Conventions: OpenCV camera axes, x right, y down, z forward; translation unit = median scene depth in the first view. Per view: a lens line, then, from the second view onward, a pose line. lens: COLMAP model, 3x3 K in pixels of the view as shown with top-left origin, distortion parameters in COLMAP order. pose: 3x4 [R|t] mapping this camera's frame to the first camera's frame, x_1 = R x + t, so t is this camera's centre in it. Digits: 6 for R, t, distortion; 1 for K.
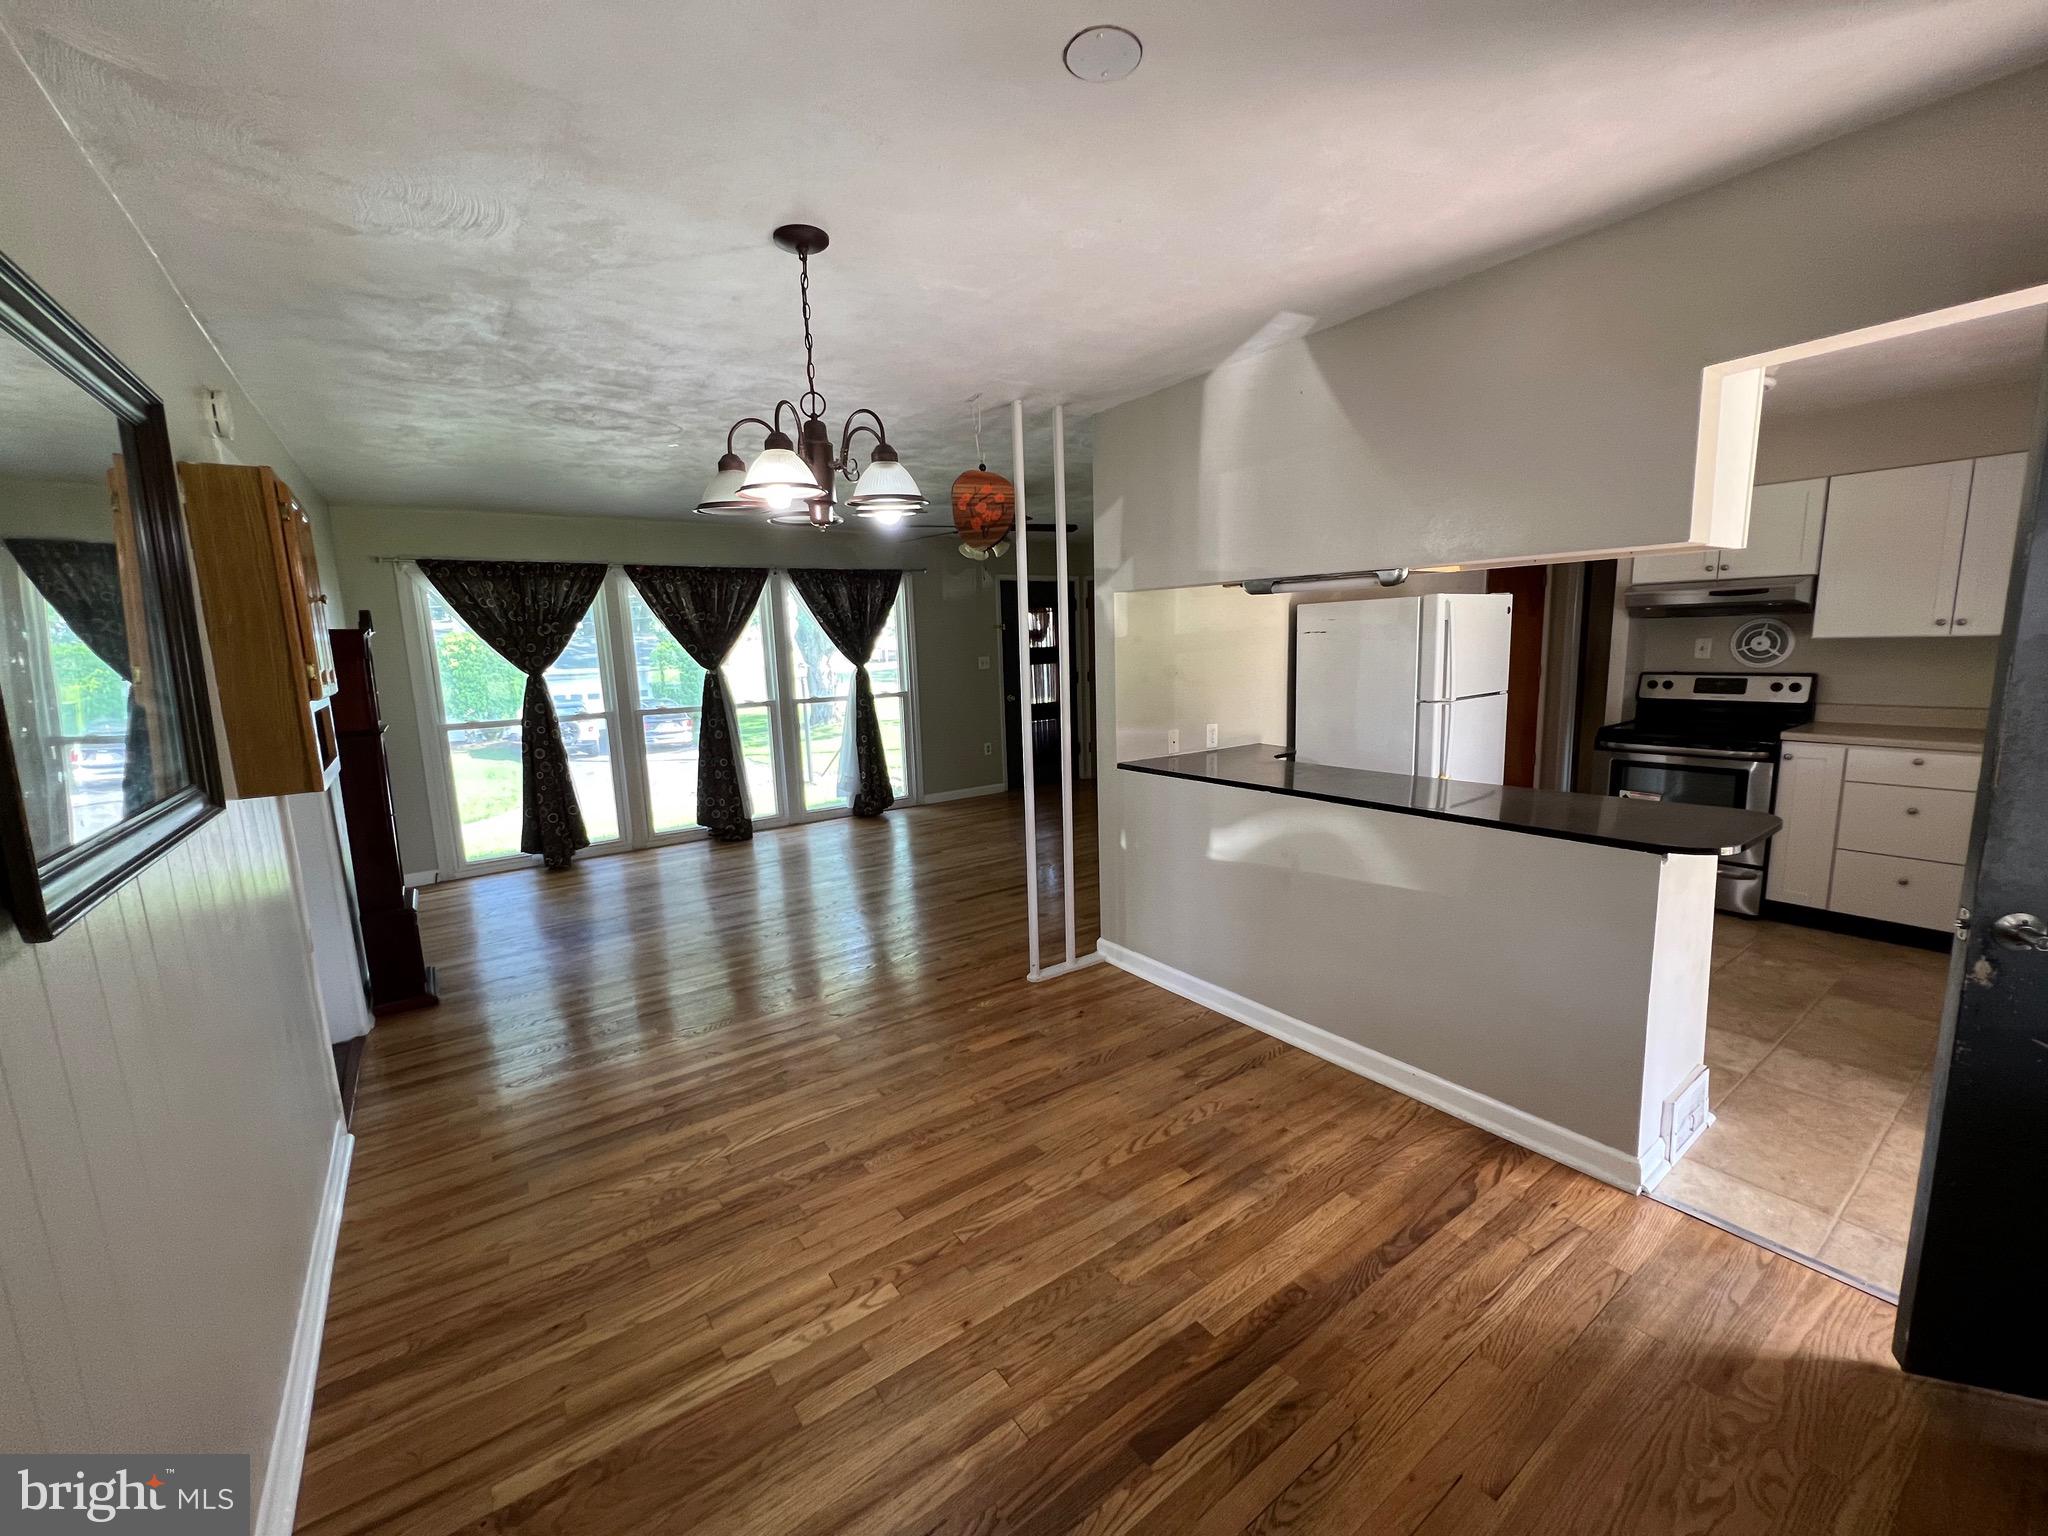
lens RADIAL K [[819.6, 0, 1024.0], [0, 819.6, 768.0], [0, 0, 1]] dist [-0.002353, 0.000443]
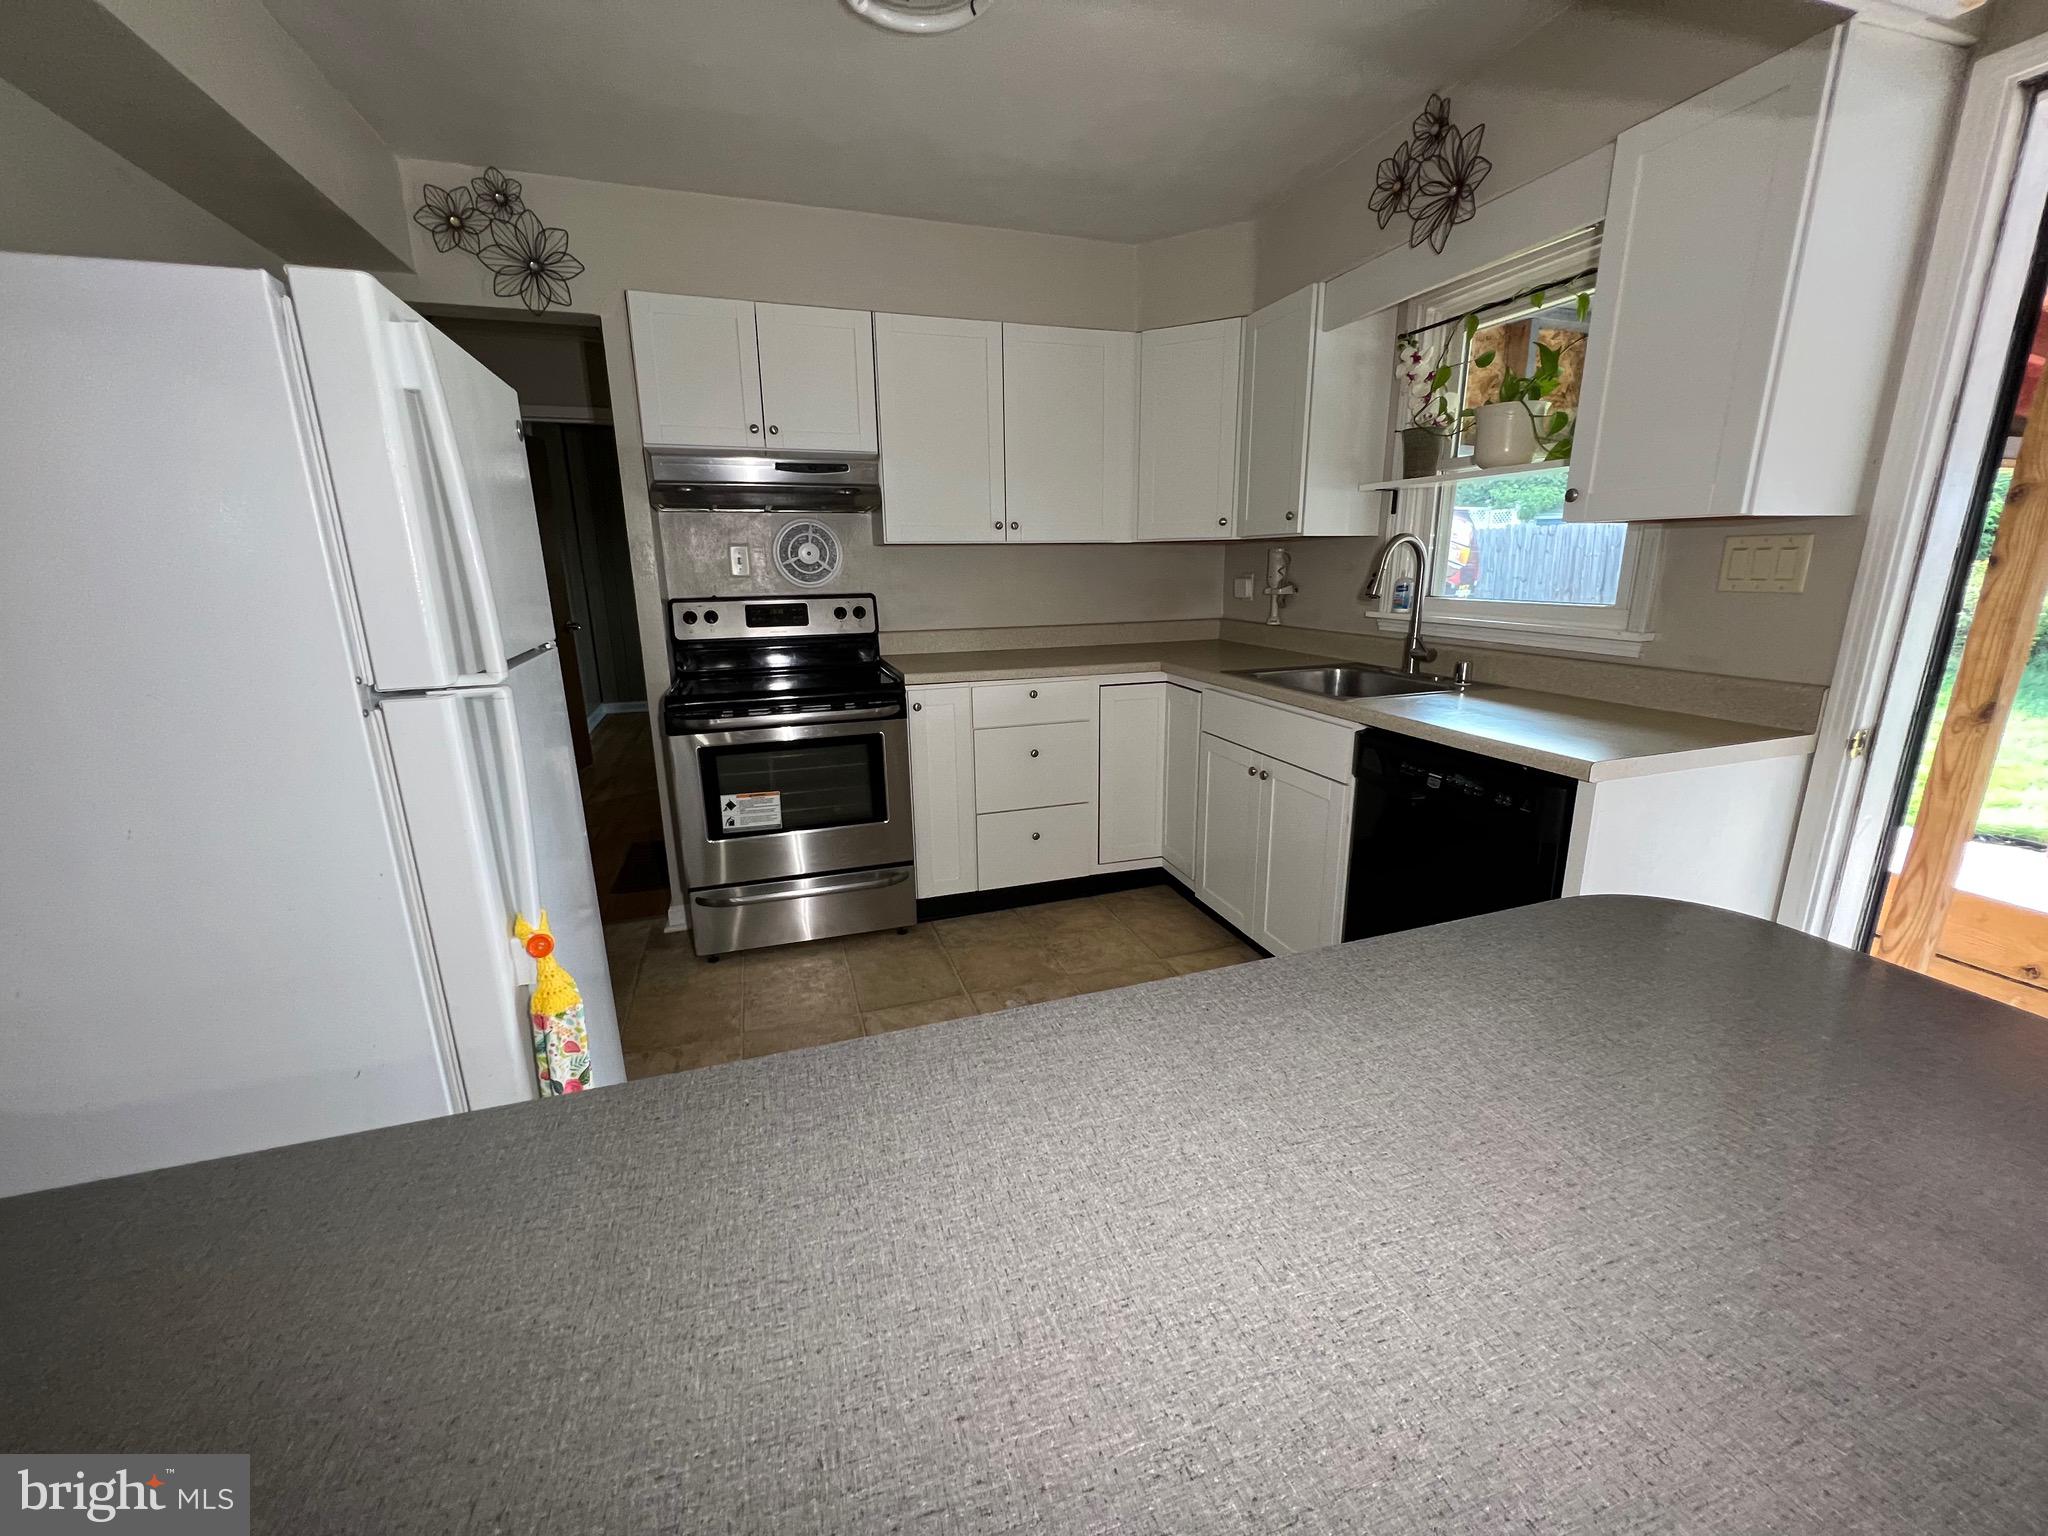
lens RADIAL K [[819.6, 0, 1024.0], [0, 819.6, 768.0], [0, 0, 1]] dist [-0.002353, 0.000443]
pose [[0.313490, -0.206828, 0.926794, 0.452610], [0.149319, 0.974587, 0.166986, -0.109853], [-0.937778, 0.086040, 0.336407, 1.093940]]
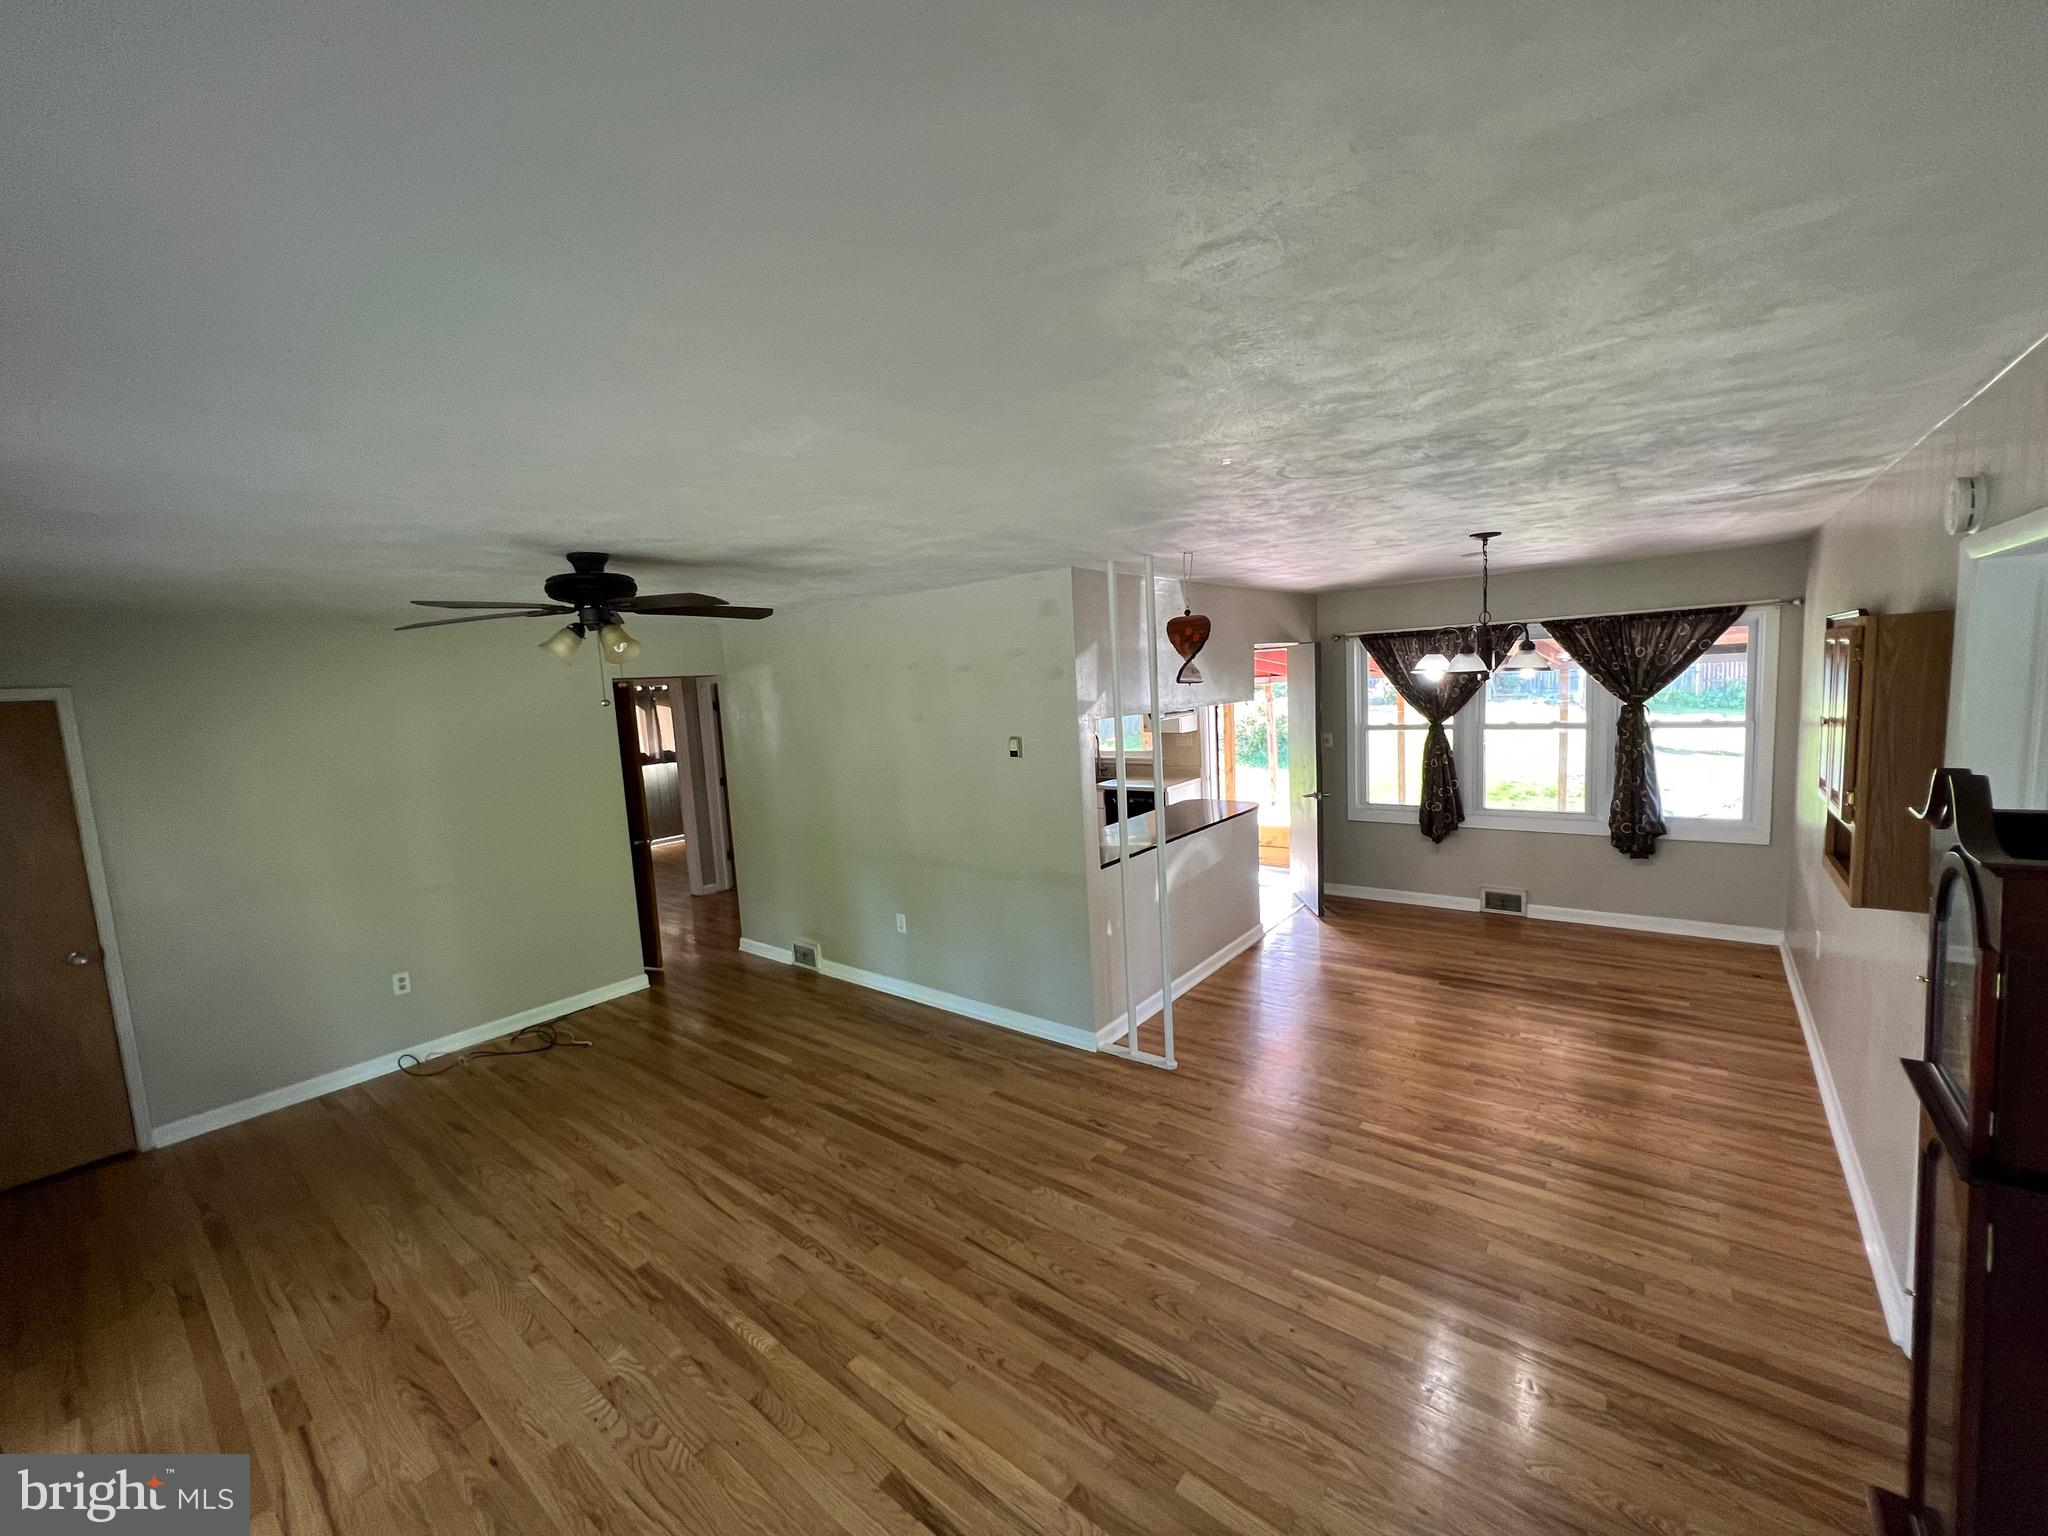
lens RADIAL K [[819.6, 0, 1024.0], [0, 819.6, 768.0], [0, 0, 1]] dist [-0.002353, 0.000443]
pose [[-0.261884, -0.055687, 0.963491, -1.466614], [0.214814, 0.969926, 0.114447, -0.447506], [-0.940889, 0.236943, -0.242046, 2.051427]]
